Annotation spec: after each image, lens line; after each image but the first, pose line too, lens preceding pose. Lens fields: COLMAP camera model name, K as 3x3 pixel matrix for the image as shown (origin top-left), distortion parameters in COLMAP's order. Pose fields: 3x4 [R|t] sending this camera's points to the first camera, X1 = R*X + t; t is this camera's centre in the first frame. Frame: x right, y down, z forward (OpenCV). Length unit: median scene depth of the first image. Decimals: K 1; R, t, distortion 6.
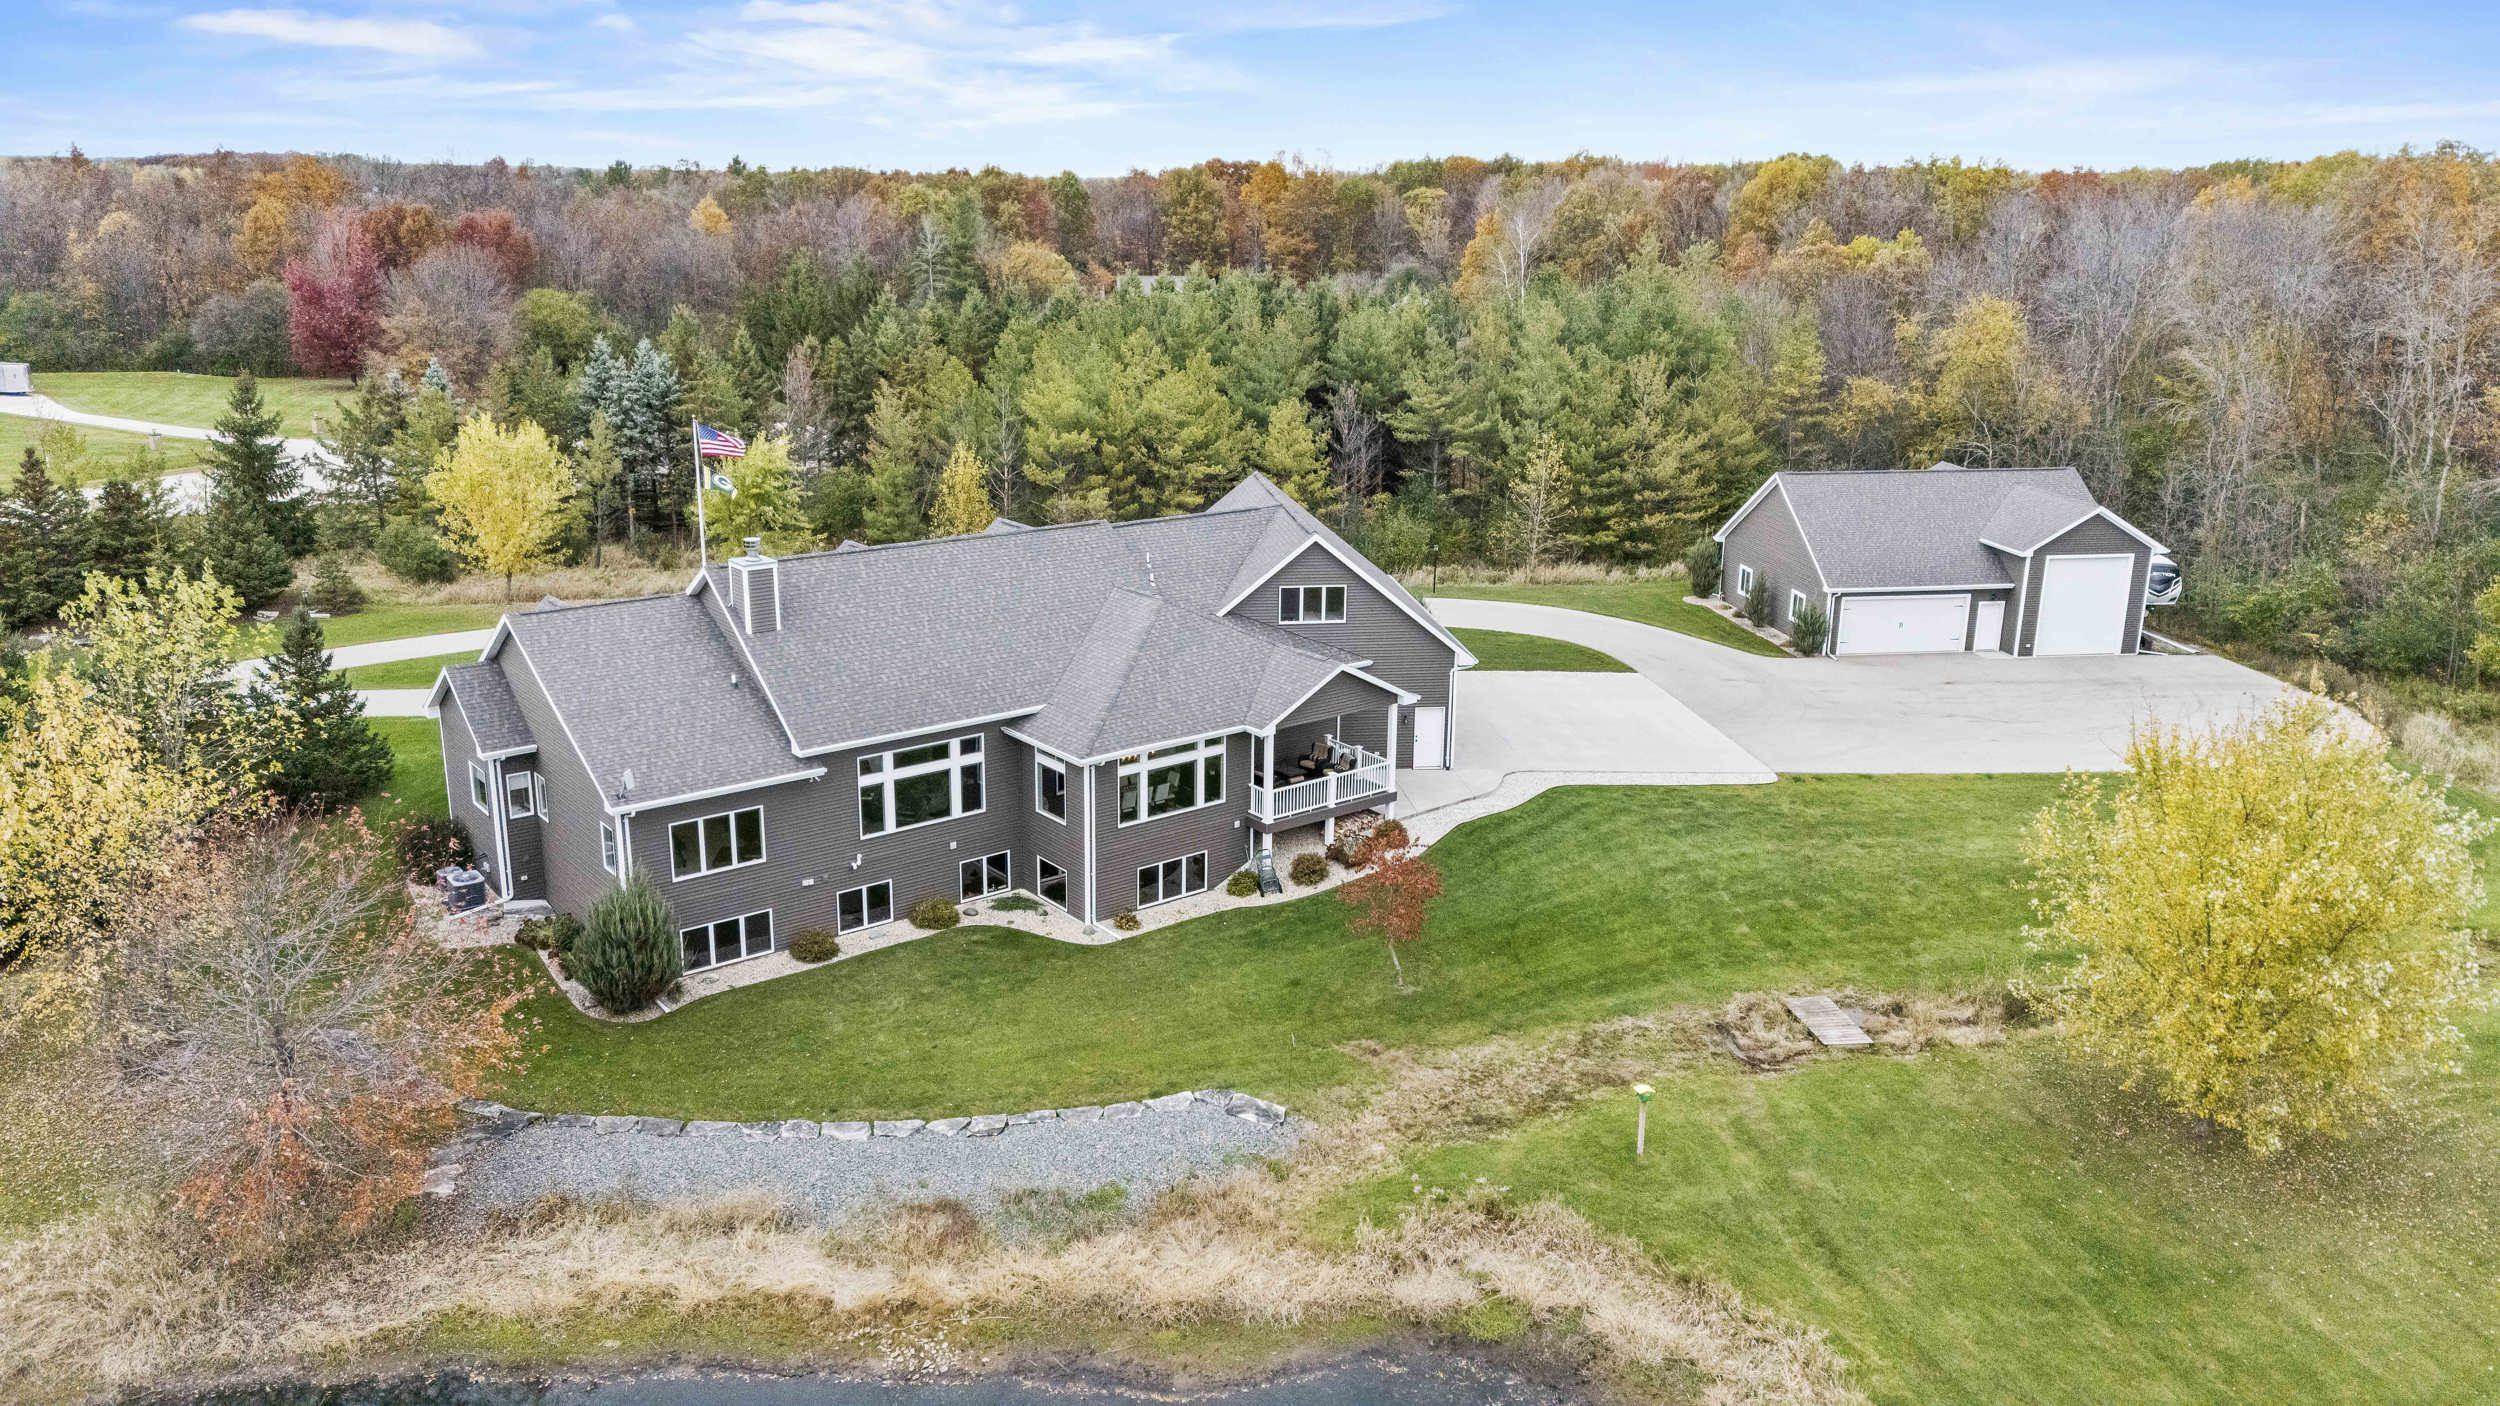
lens RADIAL K [[1759.9, 0, 1258.8], [0, 1759.9, 690.9], [0, 0, 1]] dist [0.077367, -0.100751]
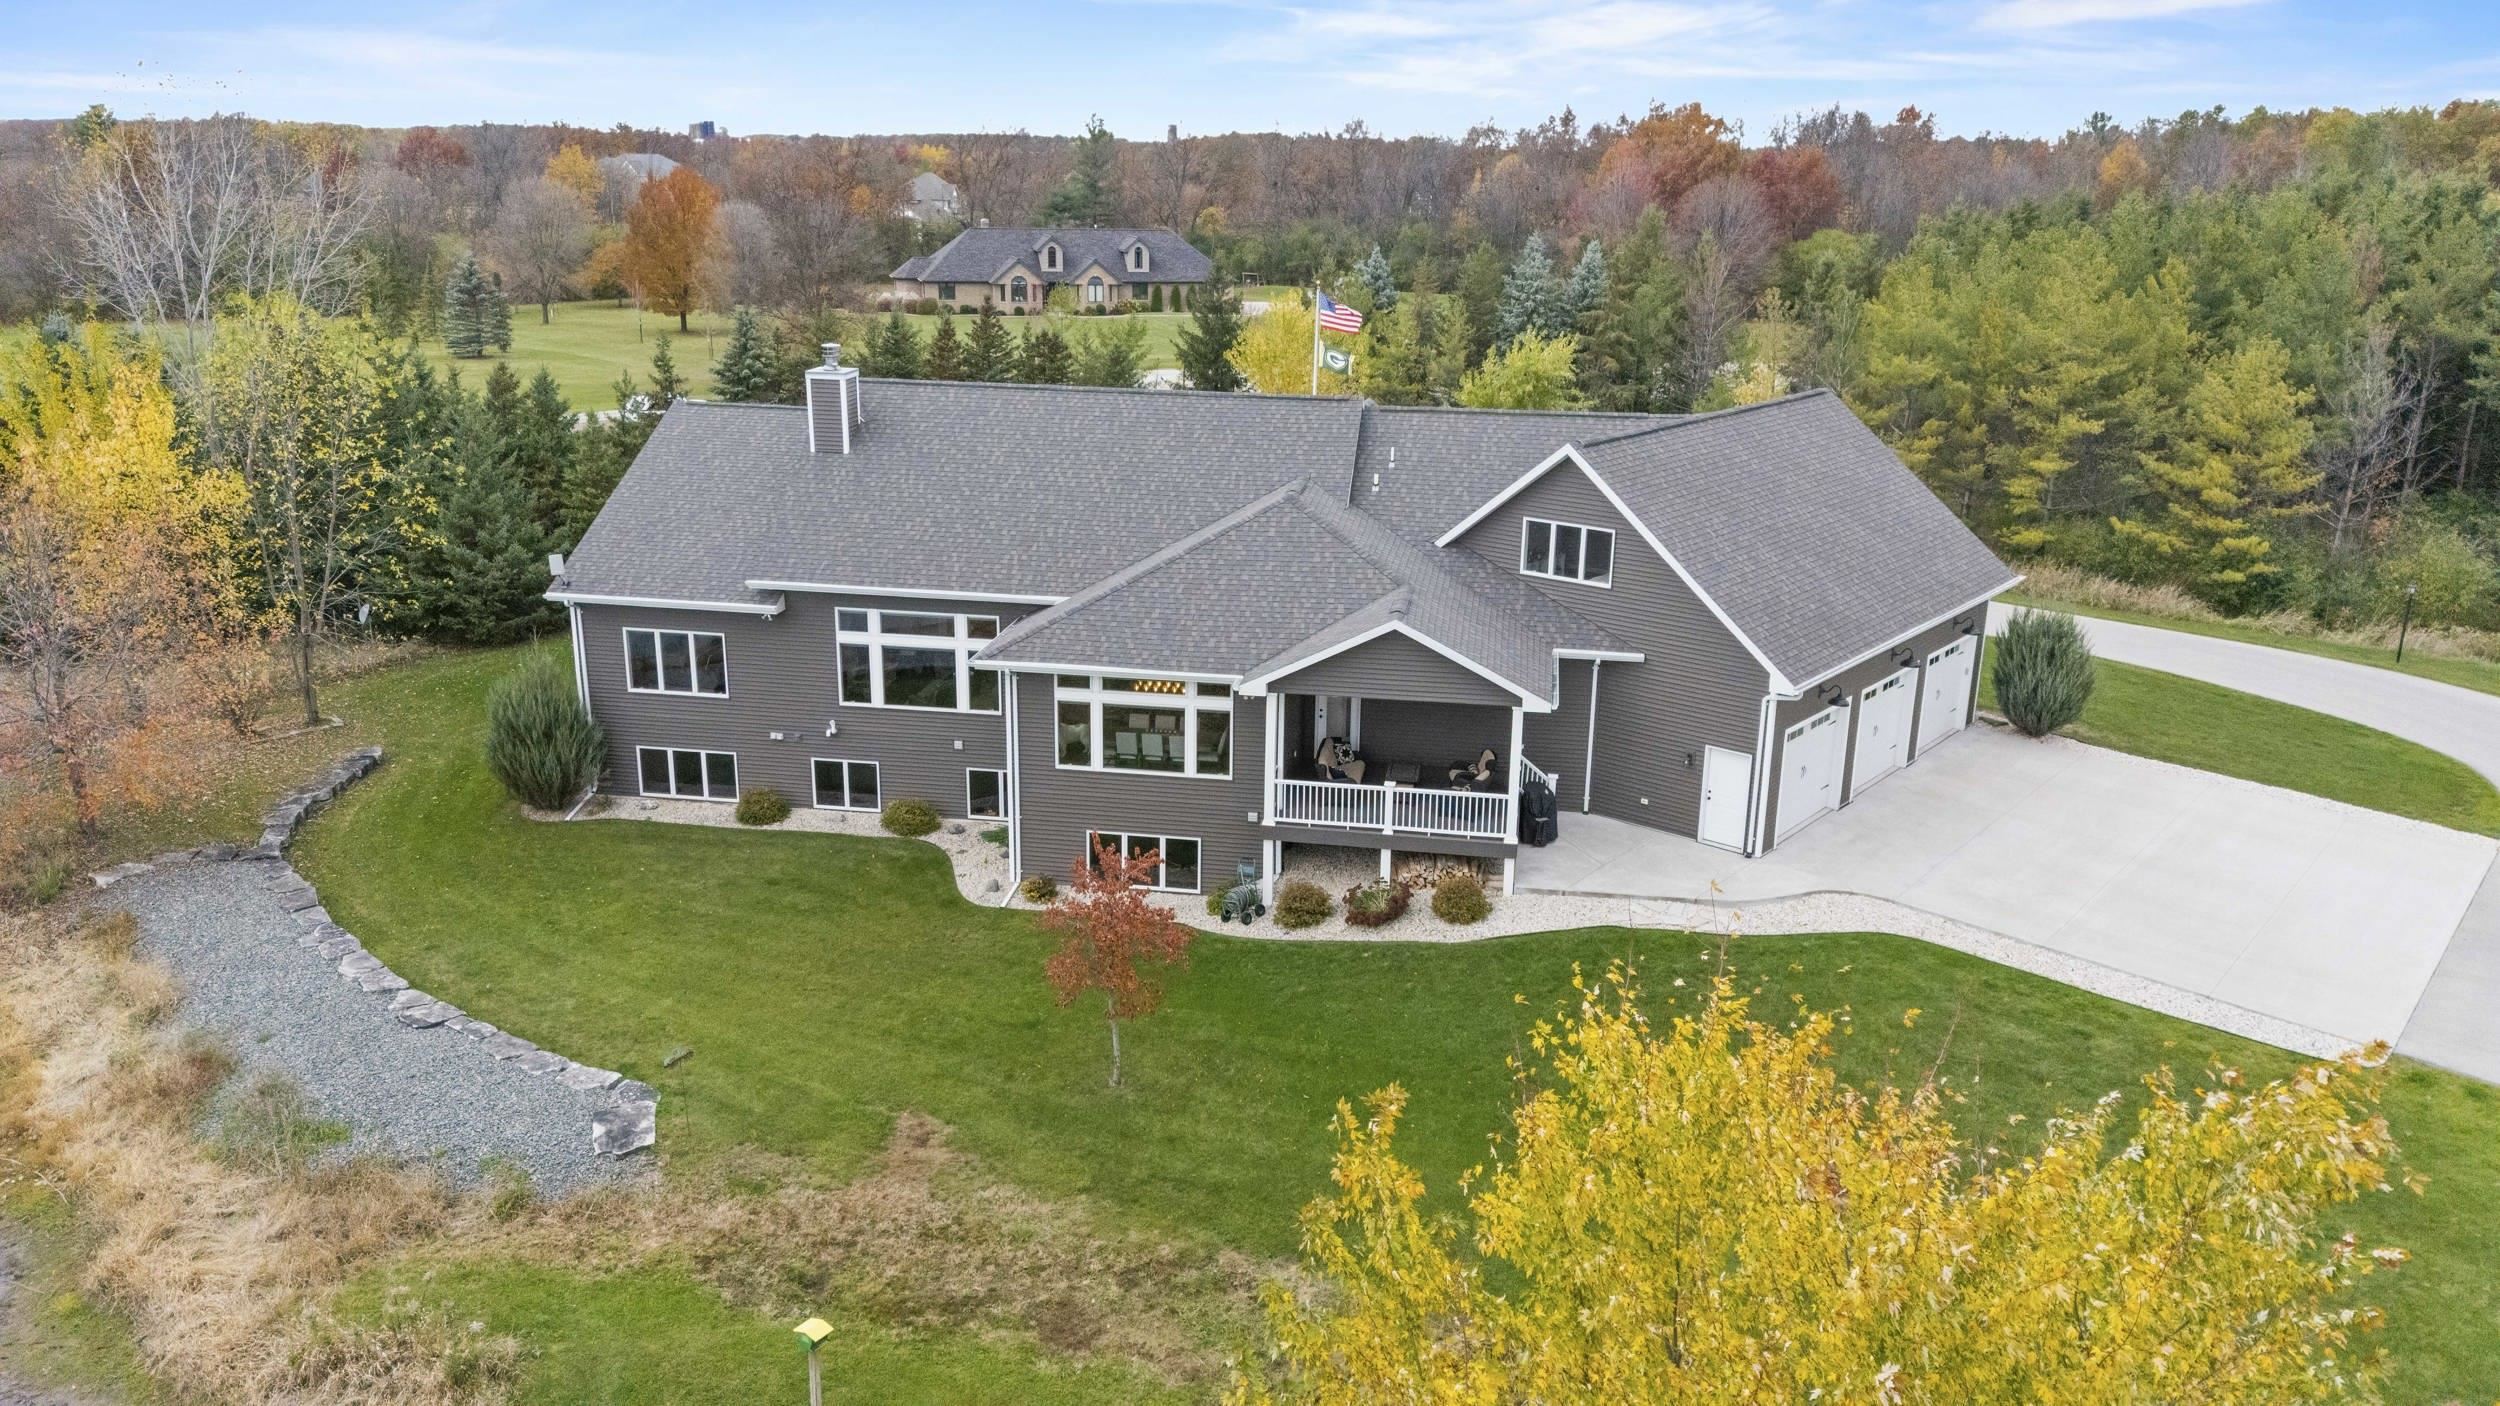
lens RADIAL K [[1791.3, 0, 1250.0], [0, 1791.3, 703.0], [0, 0, 1]] dist [0.105461, -0.102965]
pose [[0.678139, 0.209506, -0.704440, 0.281038], [-0.204268, 0.974471, 0.093173, -0.020733], [0.705976, 0.080710, 0.703622, 0.282317]]
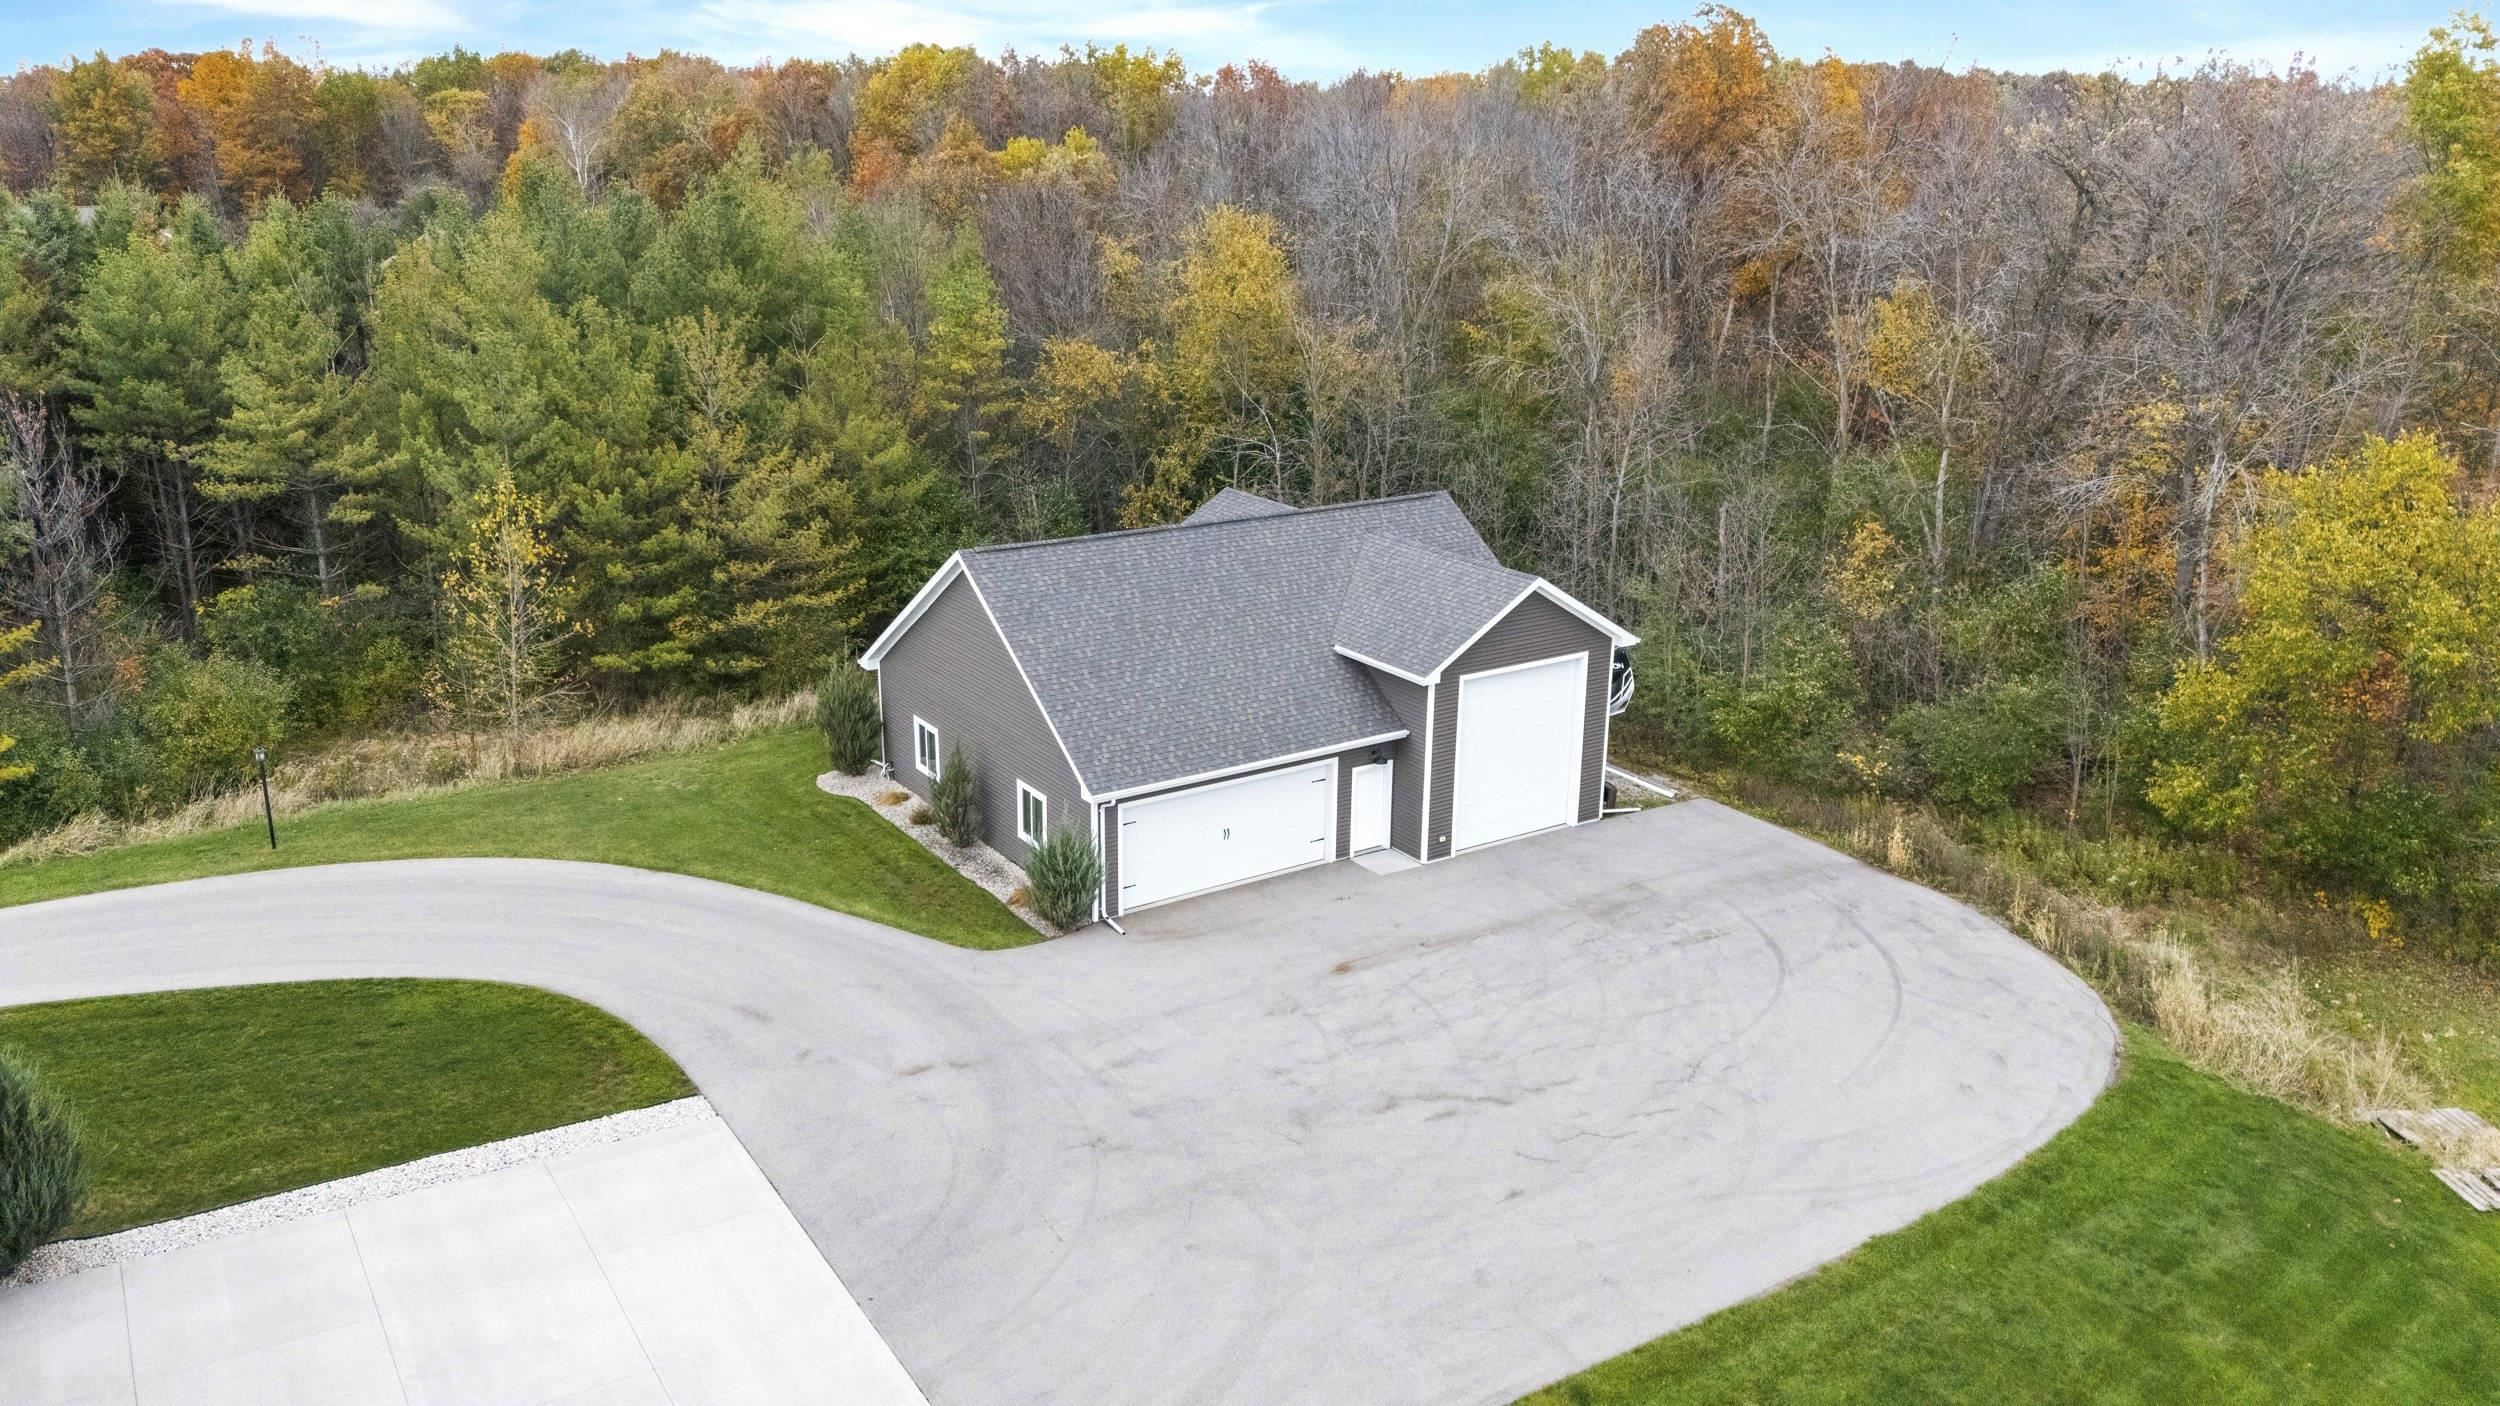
lens RADIAL K [[1791.3, 0, 1250.0], [0, 1791.3, 703.0], [0, 0, 1]] dist [0.105461, -0.102965]
pose [[0.900904, -0.129655, 0.414200, 0.137752], [0.115948, 0.991549, 0.058188, -0.092321], [-0.418244, -0.004397, 0.908324, 0.461012]]
